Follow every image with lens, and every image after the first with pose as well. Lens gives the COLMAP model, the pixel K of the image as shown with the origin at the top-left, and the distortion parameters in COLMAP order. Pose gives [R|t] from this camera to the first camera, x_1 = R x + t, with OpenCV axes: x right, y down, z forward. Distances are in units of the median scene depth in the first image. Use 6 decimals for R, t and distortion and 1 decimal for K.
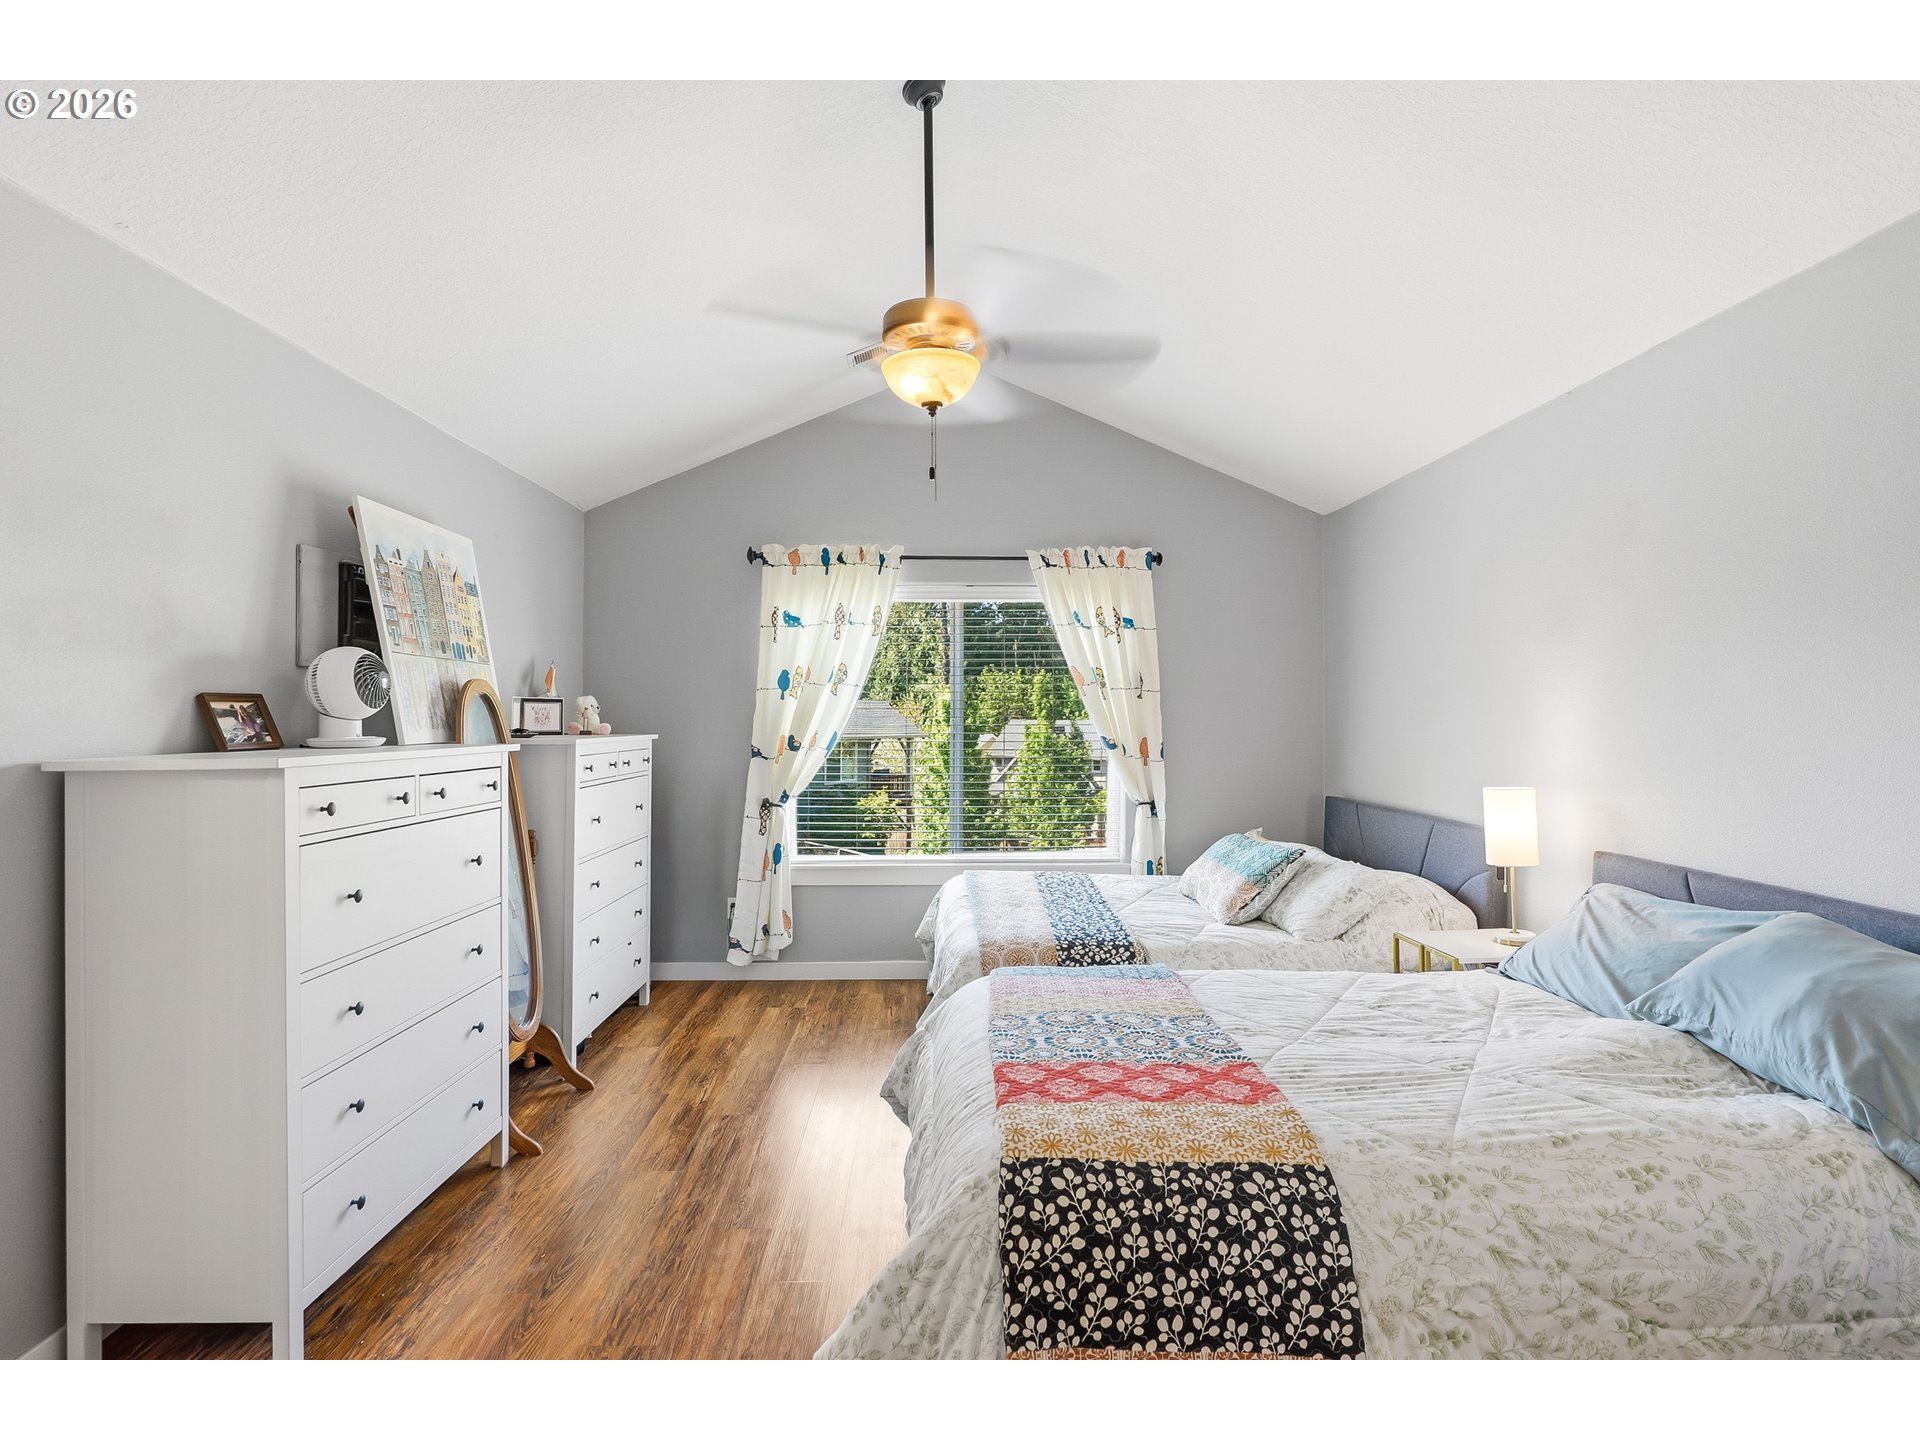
lens RADIAL K [[949.2, 0, 960.4], [0, 949.2, 692.5], [0, 0, 1]] dist [-0.003734, -0.000349]
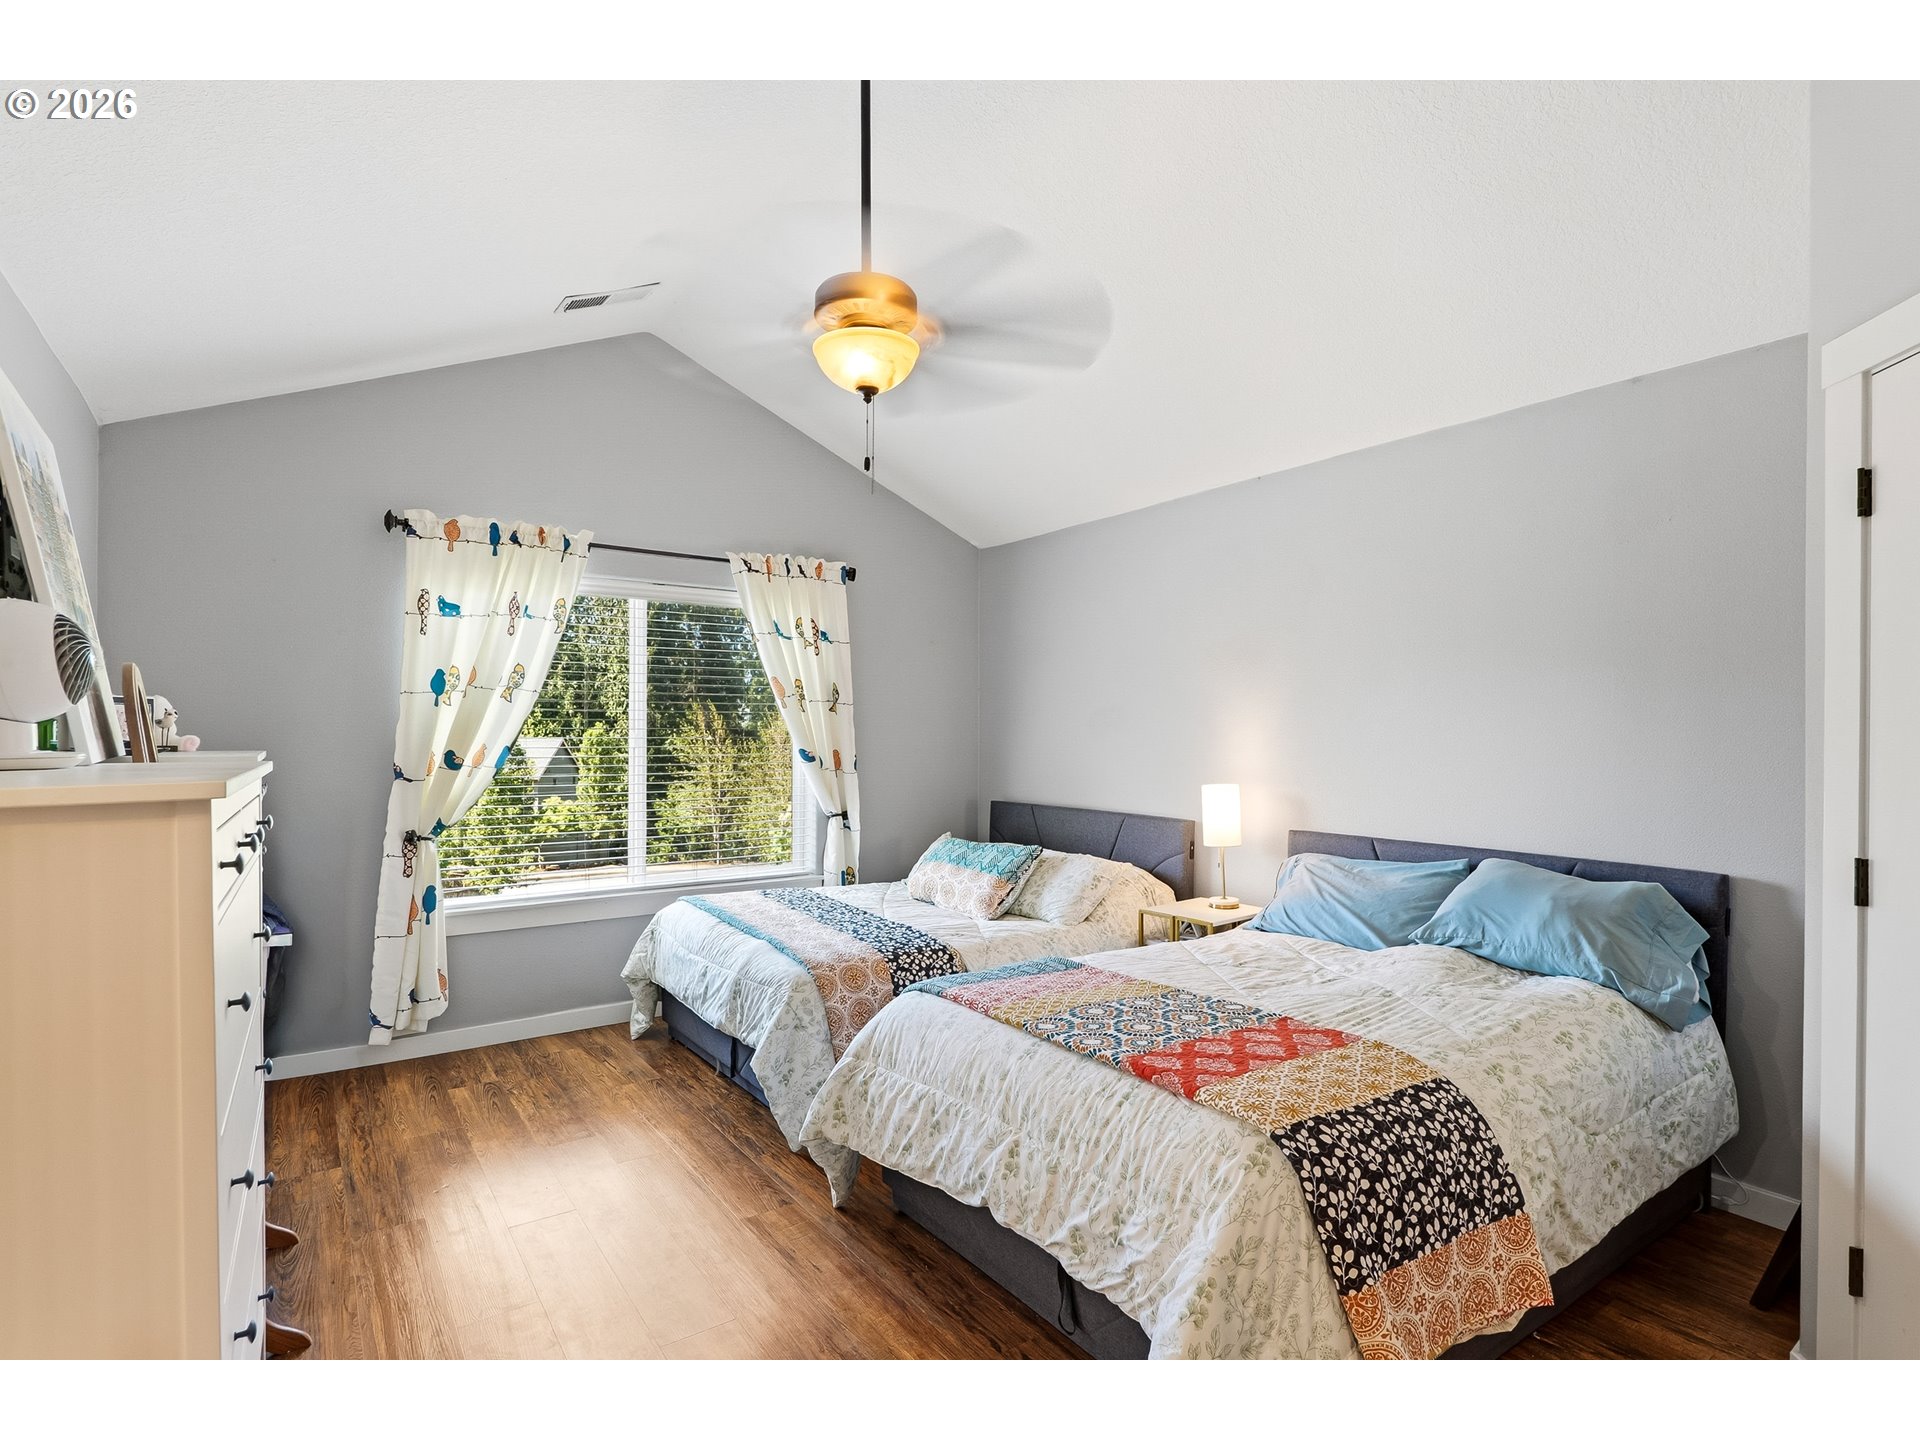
lens RADIAL K [[936.6, 0, 968.3], [0, 936.6, 722.4], [0, 0, 1]] dist [-0.009925, 0.000885]
pose [[0.833112, 0.007463, 0.553054, -0.381151], [-0.014942, 0.999848, 0.009017, 0.011036], [-0.552903, -0.015776, 0.833096, 0.145660]]
